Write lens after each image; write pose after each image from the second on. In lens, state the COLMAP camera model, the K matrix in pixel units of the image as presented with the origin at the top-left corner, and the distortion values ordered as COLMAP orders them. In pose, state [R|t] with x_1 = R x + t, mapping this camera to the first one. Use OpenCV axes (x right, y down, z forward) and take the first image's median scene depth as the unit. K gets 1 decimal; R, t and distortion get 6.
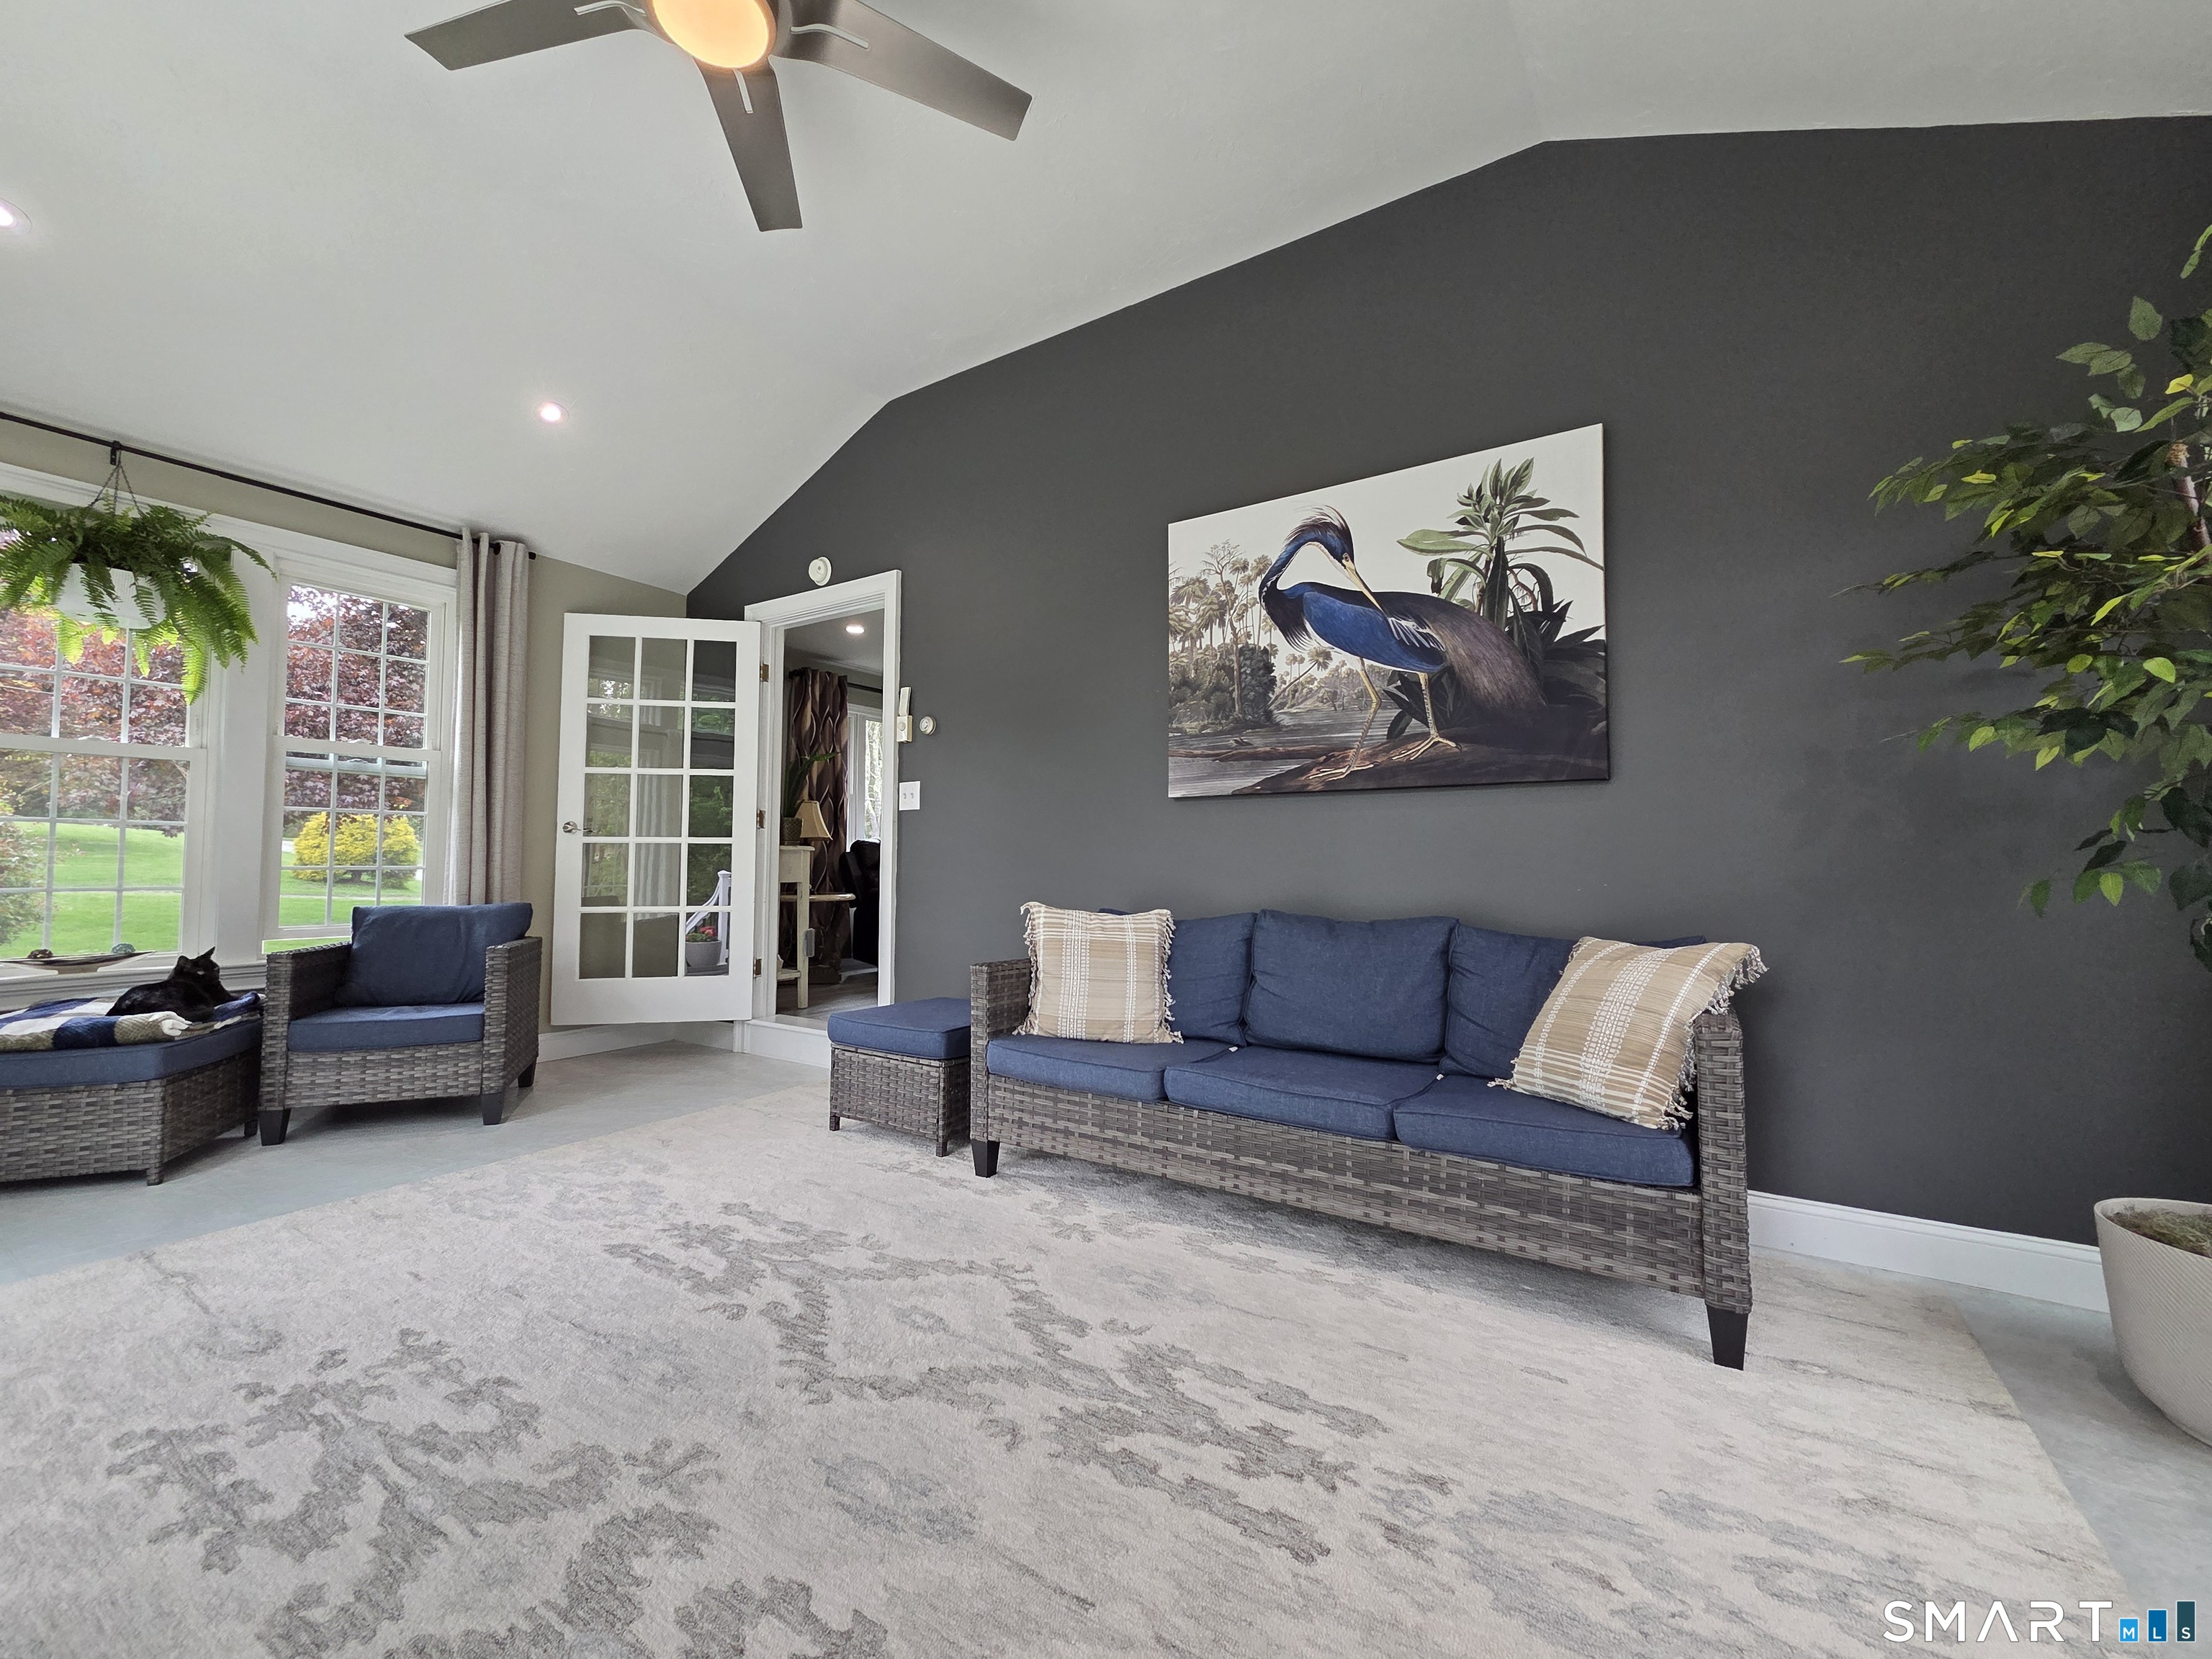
lens RADIAL K [[907.3, 0, 1099.6], [0, 907.3, 821.9], [0, 0, 1]] dist [0.006584, -0.001873]
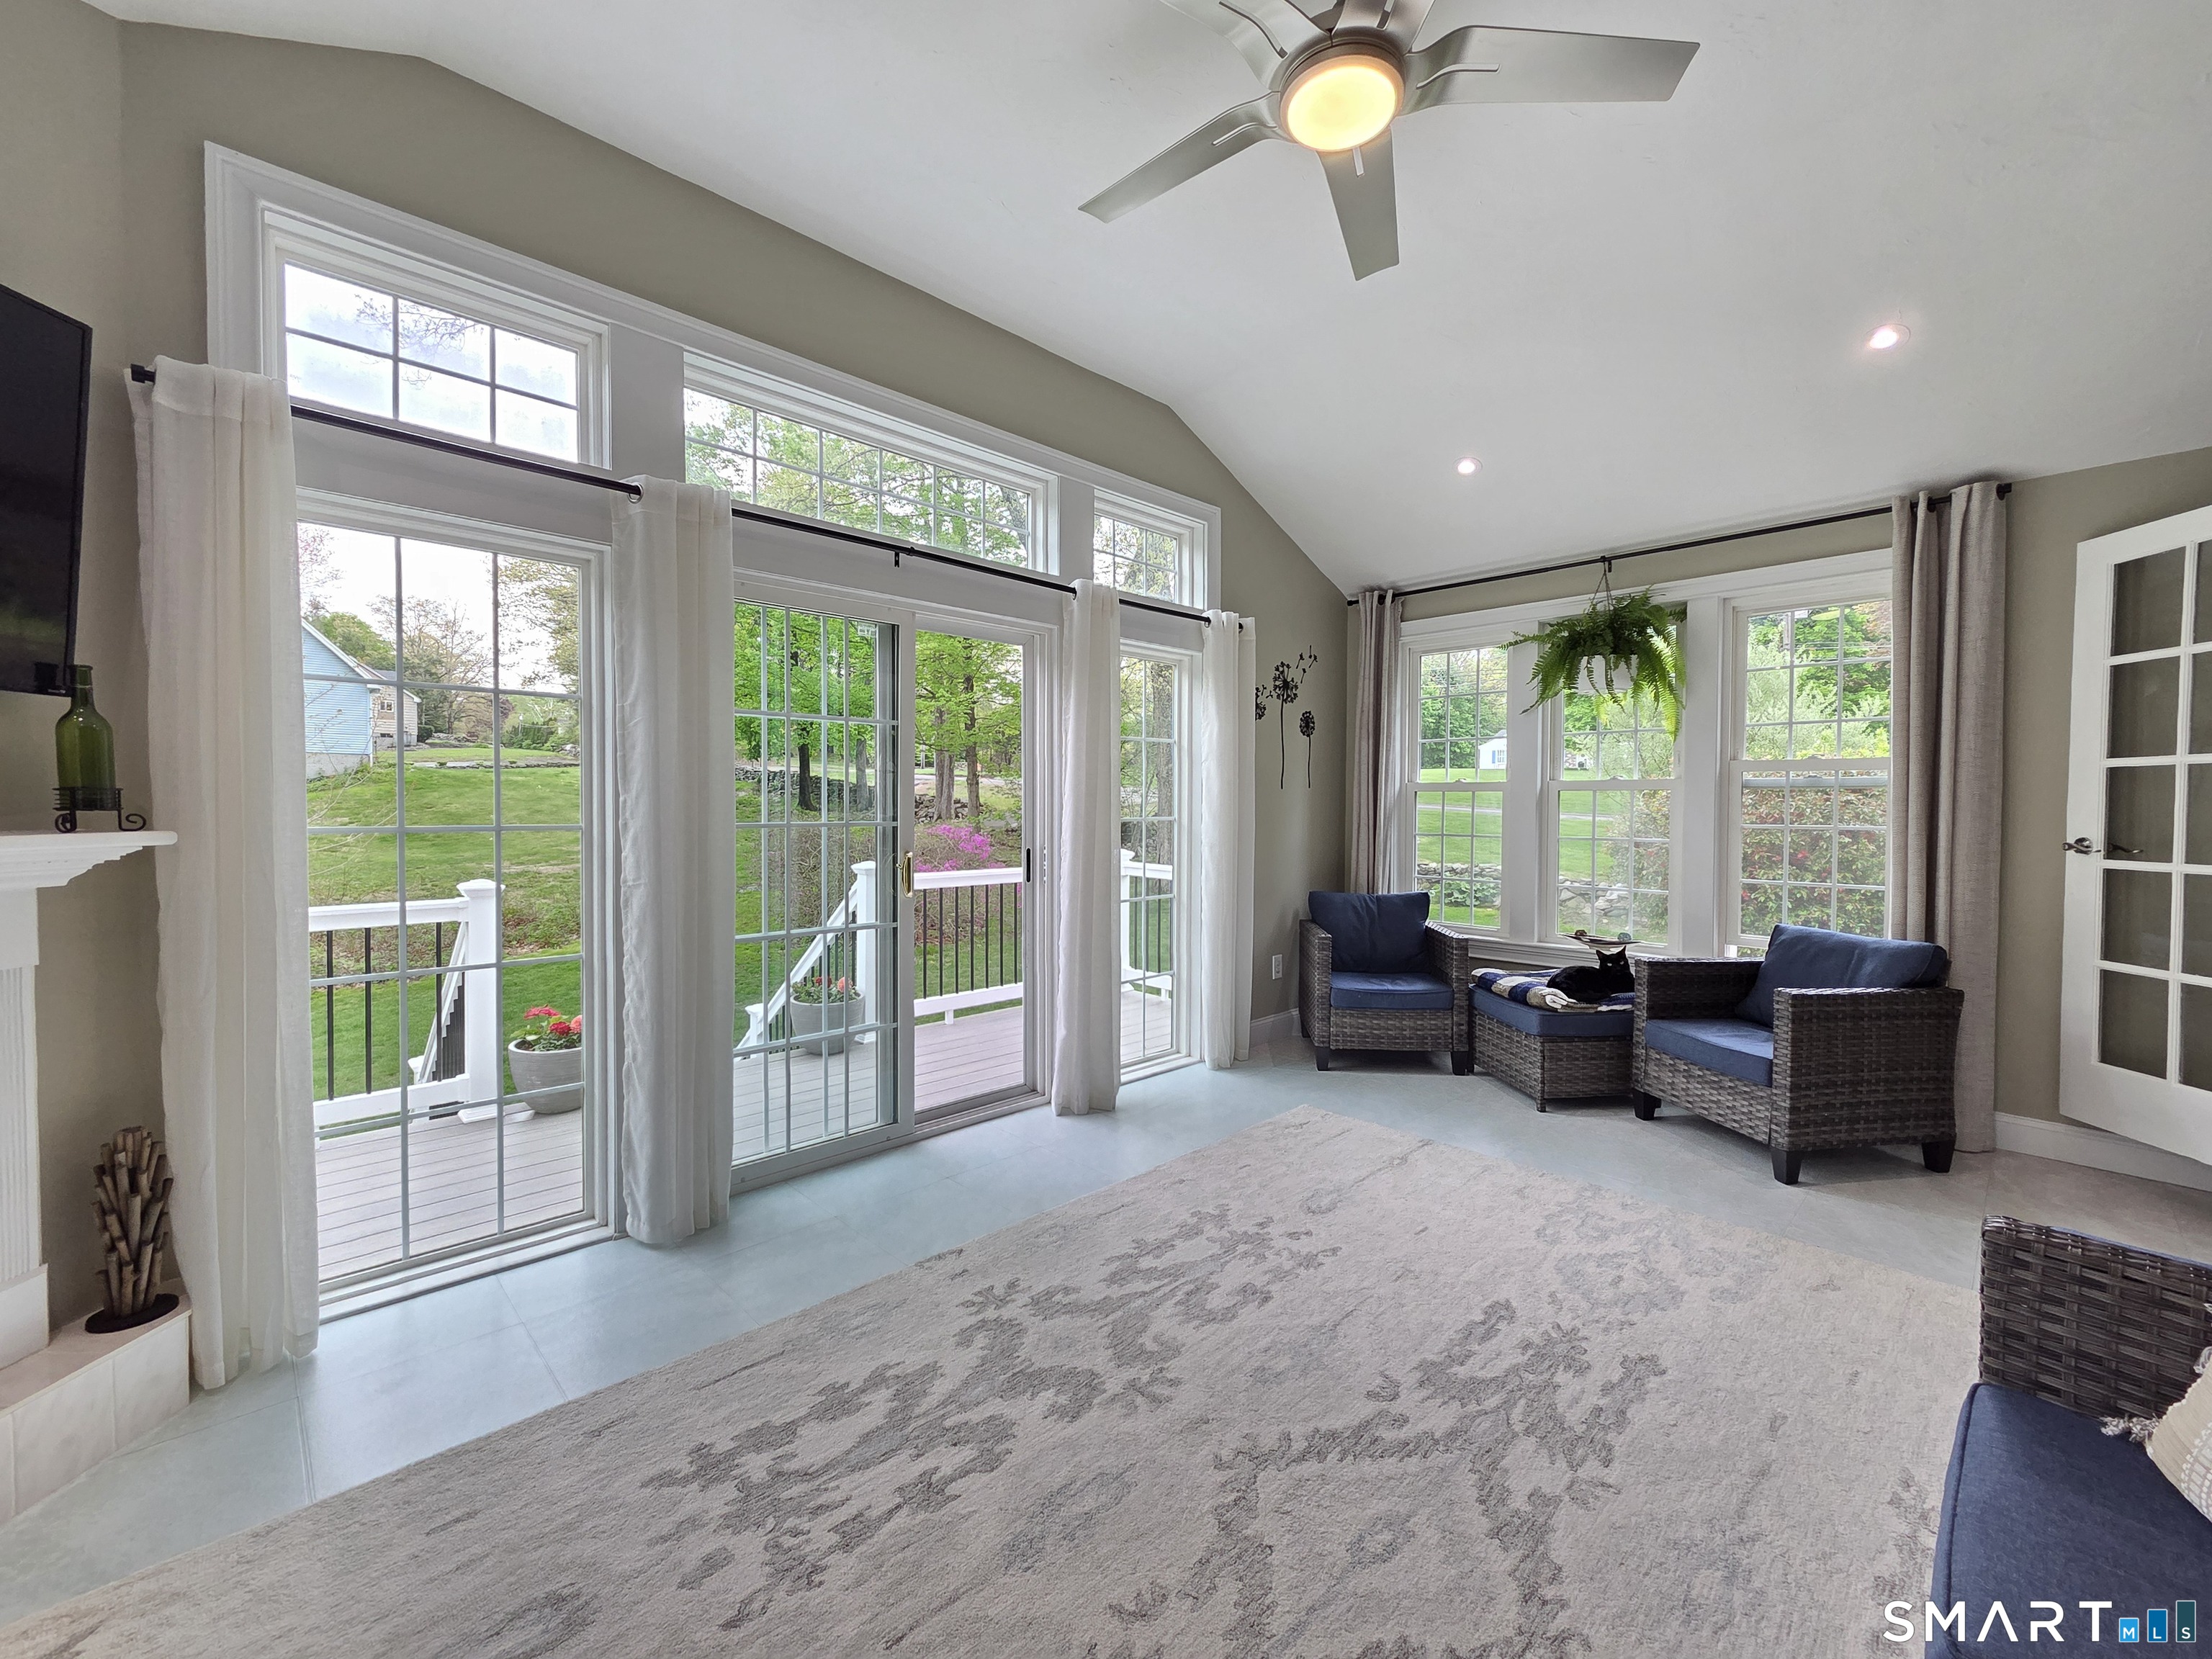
lens RADIAL K [[907.3, 0, 1115.3], [0, 907.3, 816.6], [0, 0, 1]] dist [0.006584, -0.001873]
pose [[-0.211491, 0.008155, -0.977346, 0.462694], [0.040253, 0.999189, -0.000373, -0.079449], [0.976551, -0.039420, -0.211648, 0.690793]]
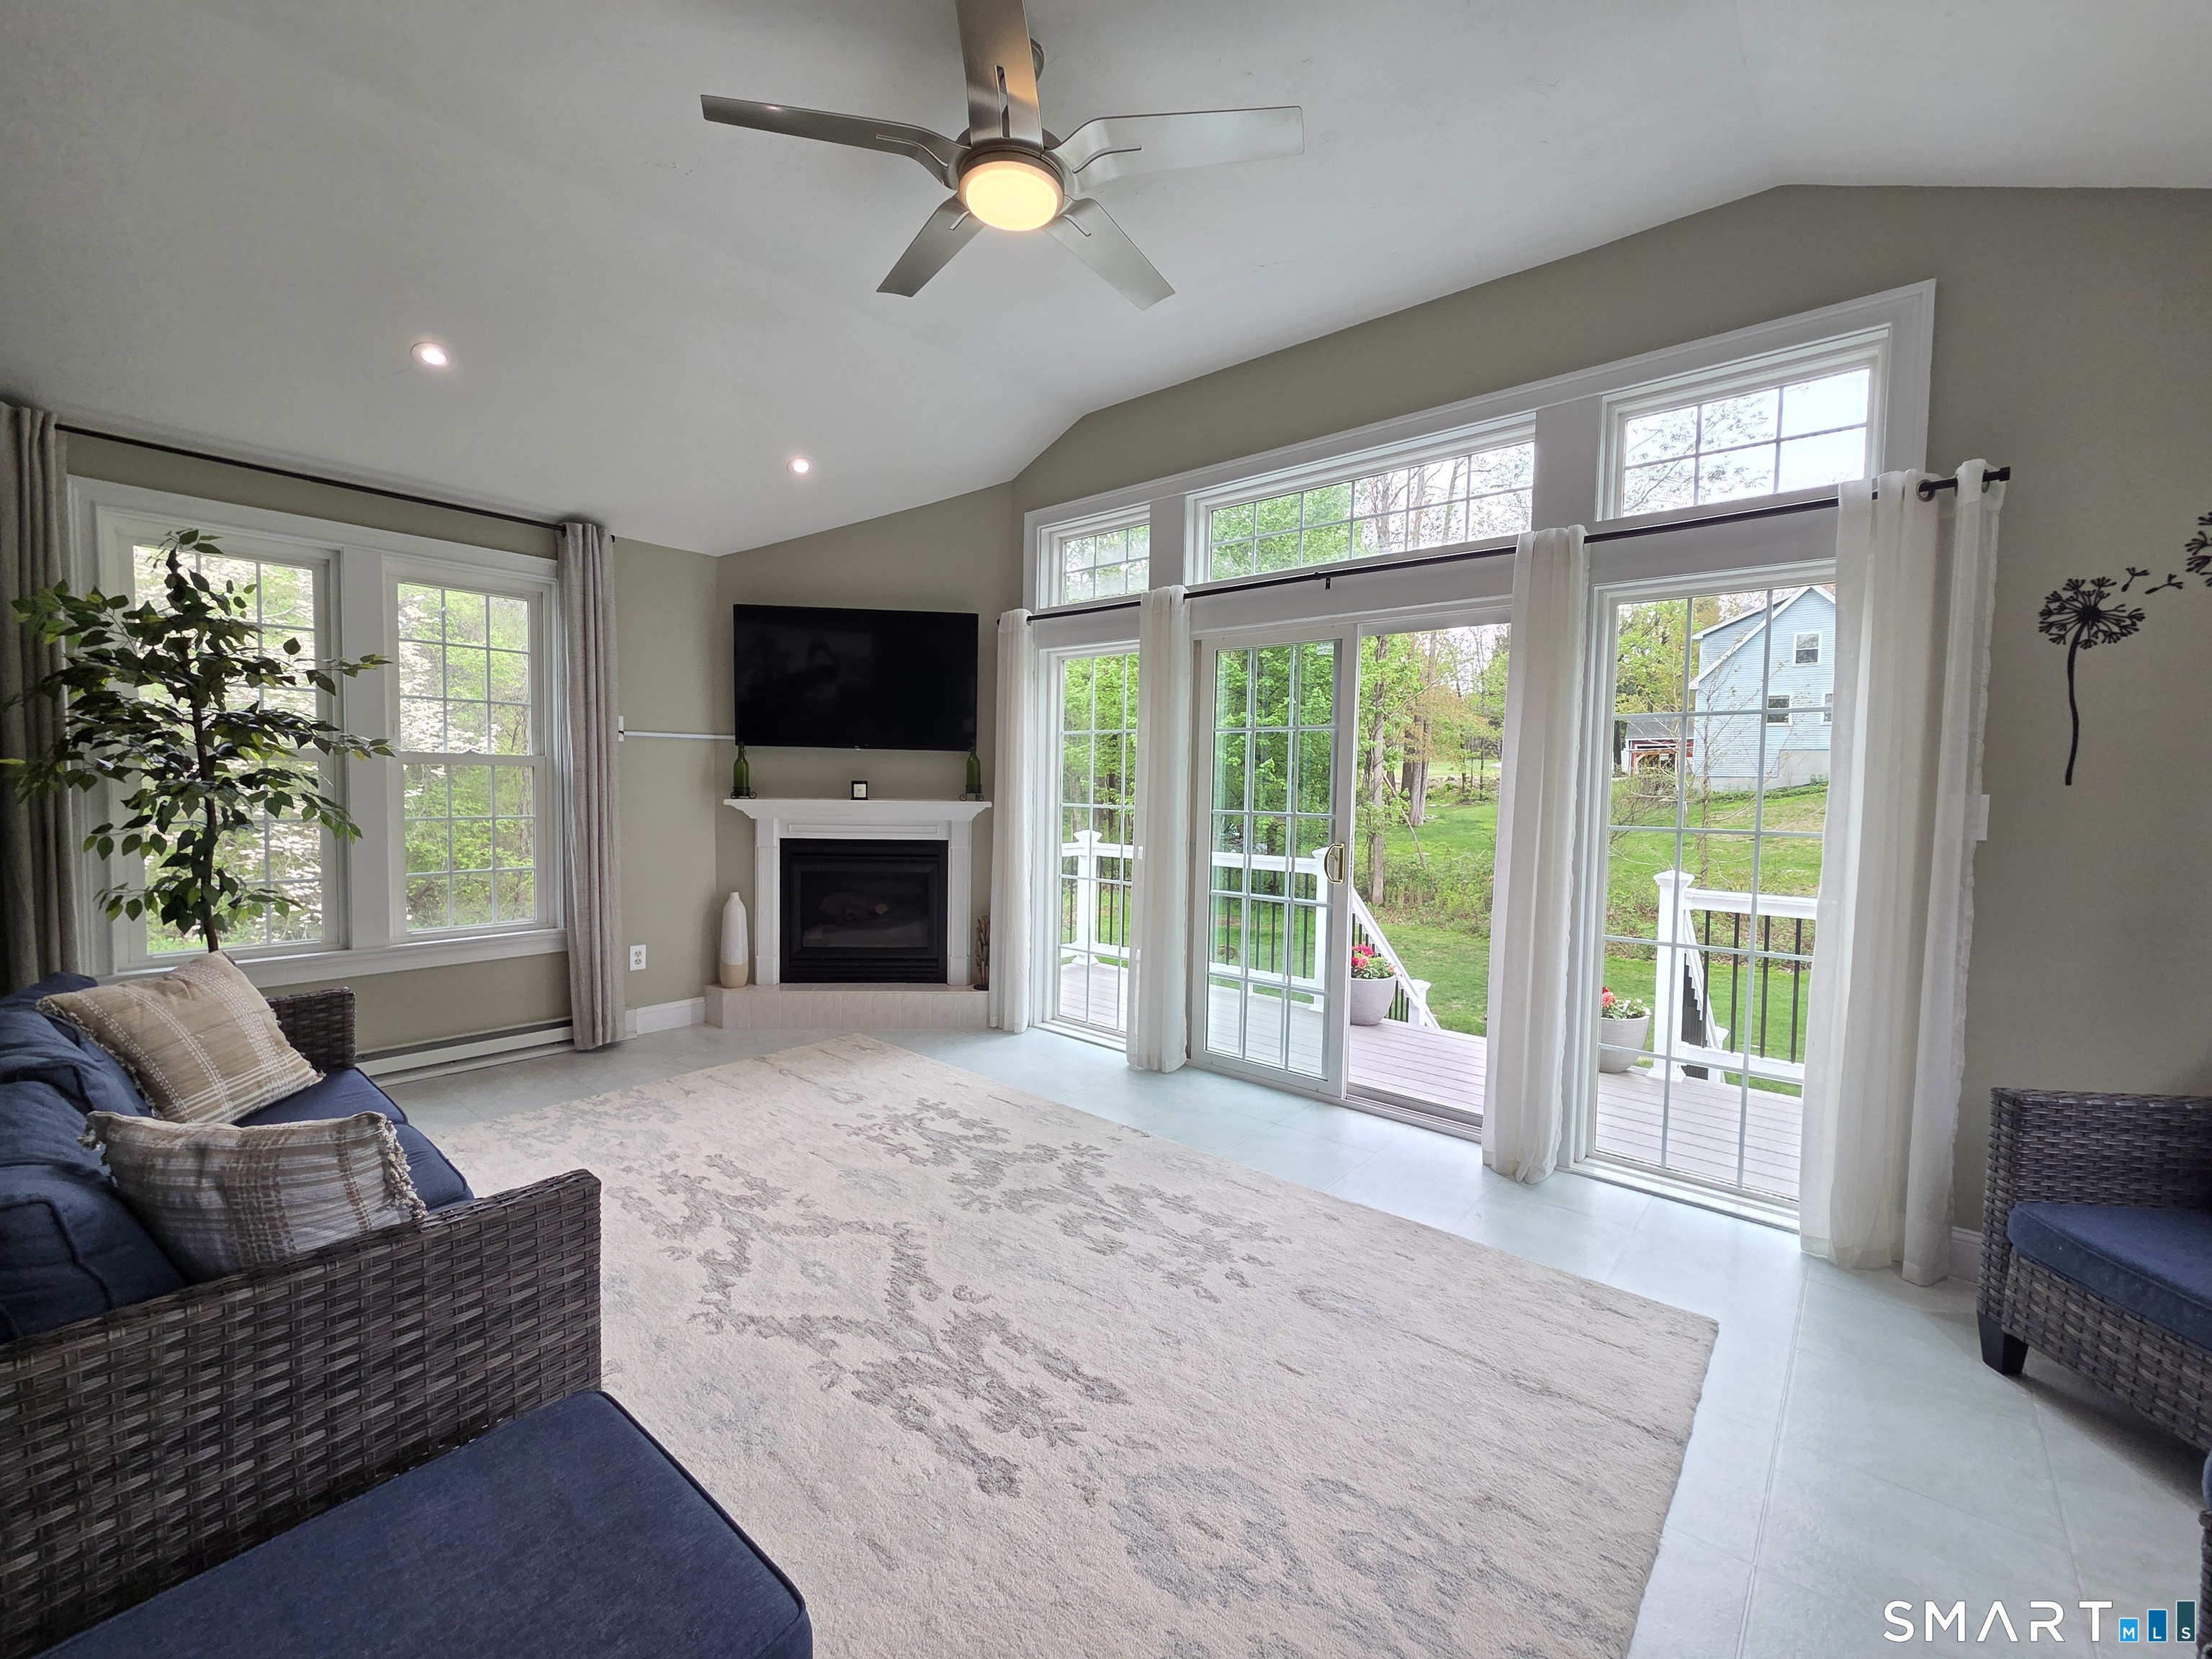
lens RADIAL K [[907.3, 0, 1104.2], [0, 907.3, 817.9], [0, 0, 1]] dist [0.006584, -0.001873]
pose [[-0.992105, -0.027749, 0.122302, -0.520234], [-0.028763, 0.999565, -0.006528, -0.061907], [-0.122067, -0.009994, -0.992471, 1.580334]]
